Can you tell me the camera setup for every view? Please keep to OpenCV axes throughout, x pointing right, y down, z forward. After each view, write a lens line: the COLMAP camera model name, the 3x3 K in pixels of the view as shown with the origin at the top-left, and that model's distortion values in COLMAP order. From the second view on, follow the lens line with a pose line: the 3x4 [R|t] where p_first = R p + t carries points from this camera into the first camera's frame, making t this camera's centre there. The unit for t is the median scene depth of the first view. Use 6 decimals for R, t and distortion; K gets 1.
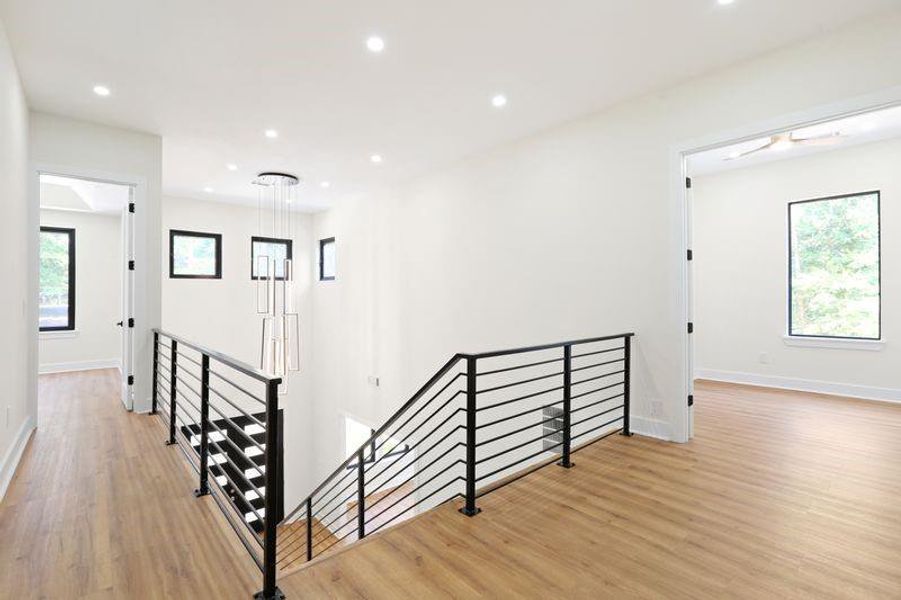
lens RADIAL K [[414.0, 0, 445.6], [0, 414.0, 302.0], [0, 0, 1]] dist [-0.037624, 0.006609]
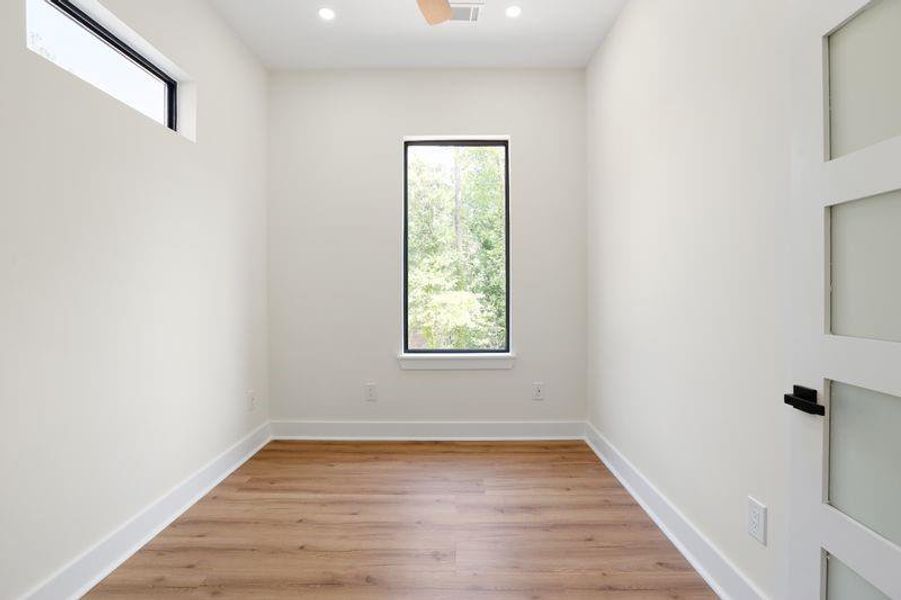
lens RADIAL K [[414.0, 0, 449.6], [0, 414.0, 300.7], [0, 0, 1]] dist [-0.037624, 0.006609]
pose [[0.666728, -0.004577, 0.745287, 0.098919], [-0.007326, 0.999893, 0.012694, -0.000702], [-0.745265, -0.013924, 0.666623, 0.122858]]
